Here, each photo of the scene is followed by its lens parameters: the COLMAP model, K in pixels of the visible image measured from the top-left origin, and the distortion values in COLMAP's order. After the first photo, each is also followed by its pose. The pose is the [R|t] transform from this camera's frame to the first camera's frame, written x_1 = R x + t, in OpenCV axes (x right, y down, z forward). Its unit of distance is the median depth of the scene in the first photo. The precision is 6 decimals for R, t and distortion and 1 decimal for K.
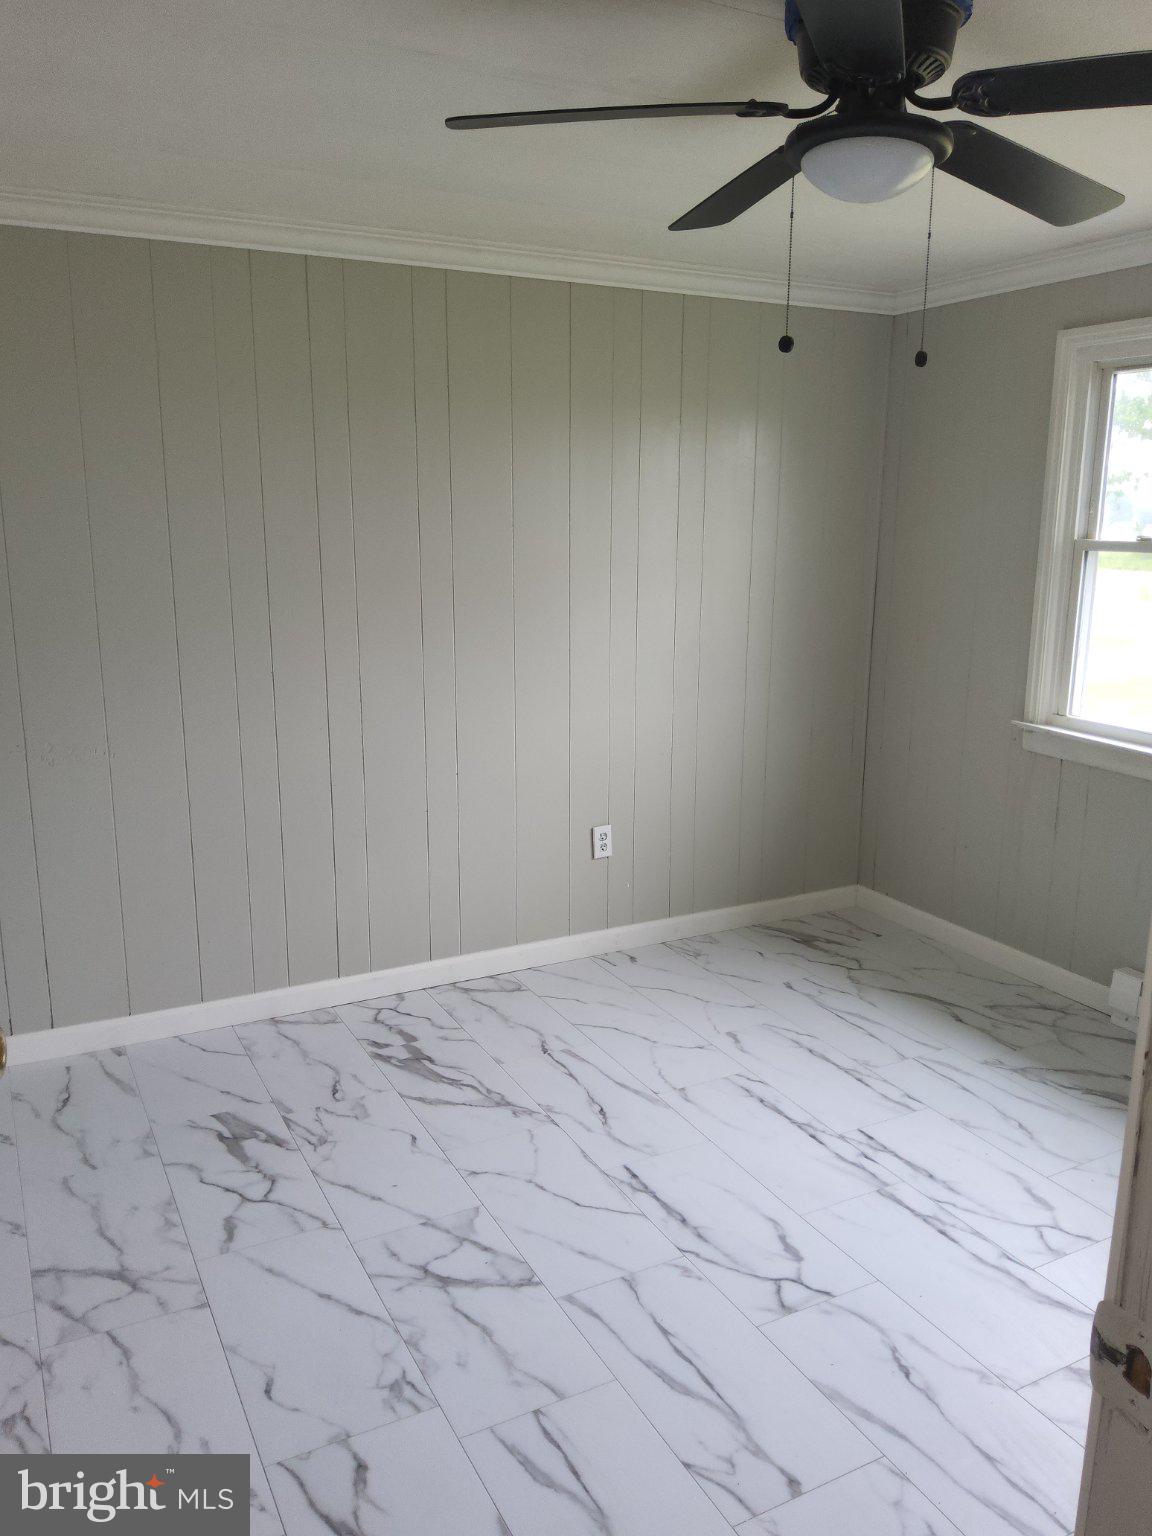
lens RADIAL K [[1170.5, 0, 557.6], [0, 1170.5, 766.6], [0, 0, 1]] dist [0.011884, -0.067182]
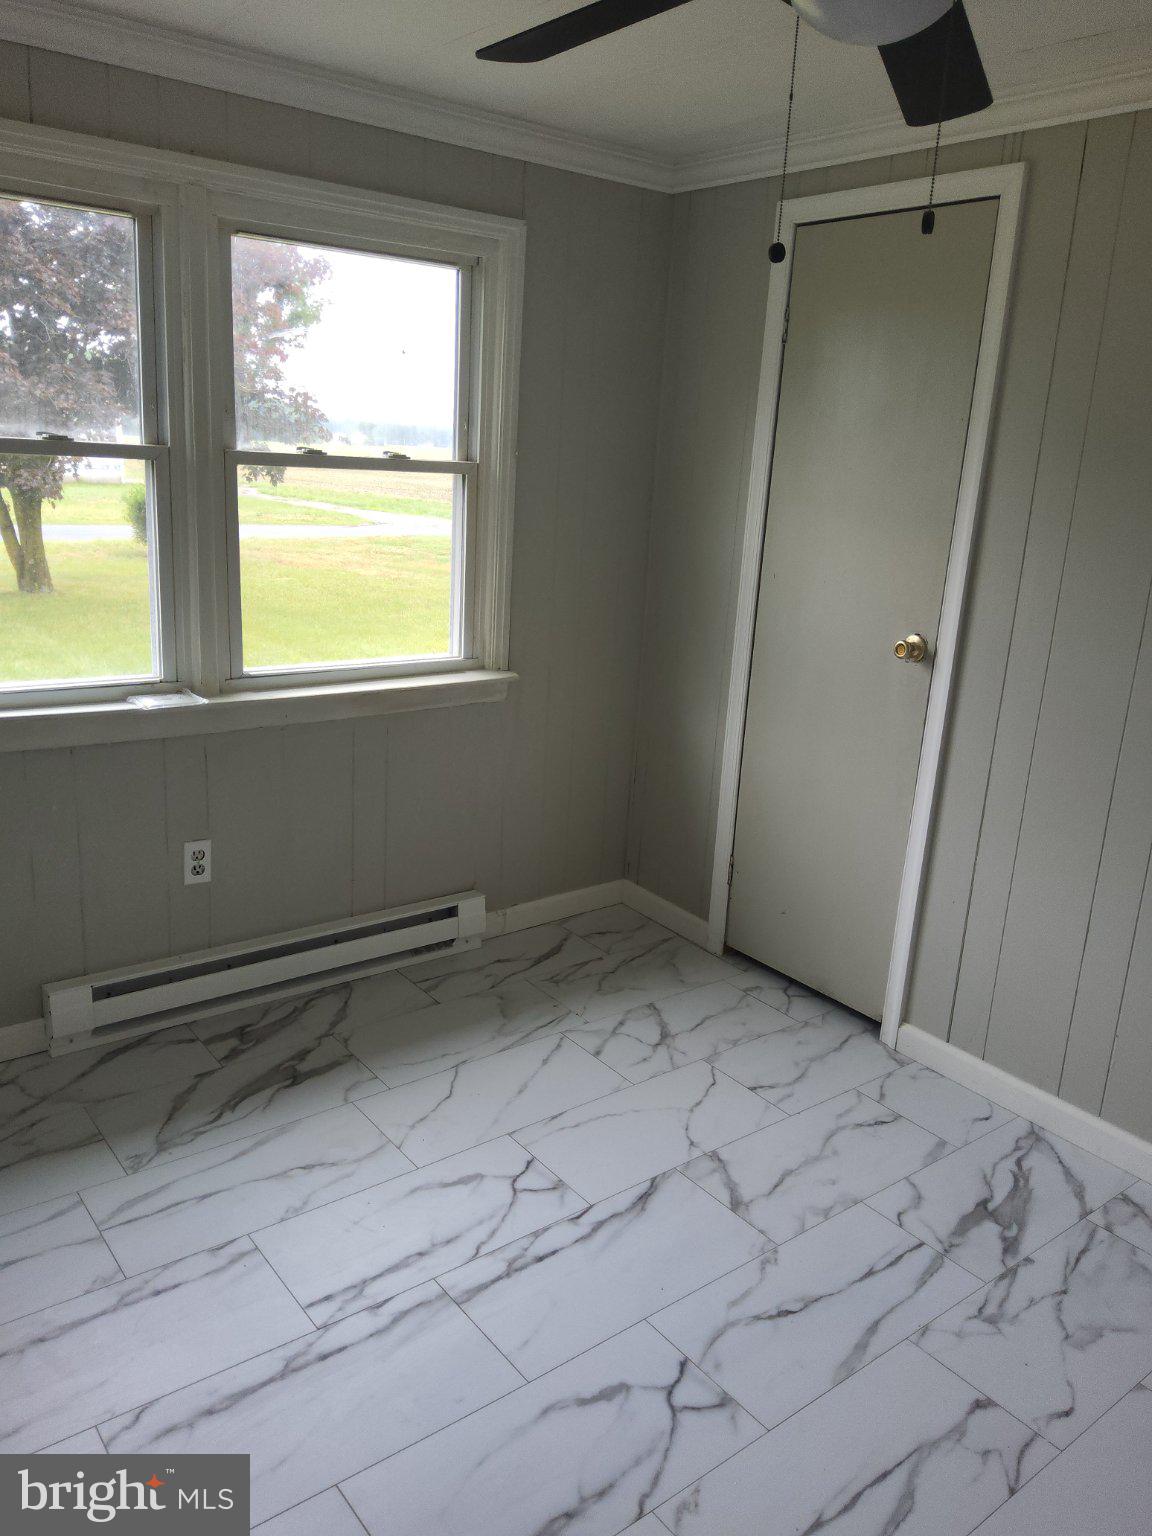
lens RADIAL K [[1170.5, 0, 557.6], [0, 1170.5, 766.6], [0, 0, 1]] dist [0.011884, -0.067182]
pose [[-0.190327, -0.272716, 0.943081, -0.408369], [0.156988, 0.939824, 0.303457, -0.219156], [-0.969087, 0.205809, -0.136060, 1.031841]]
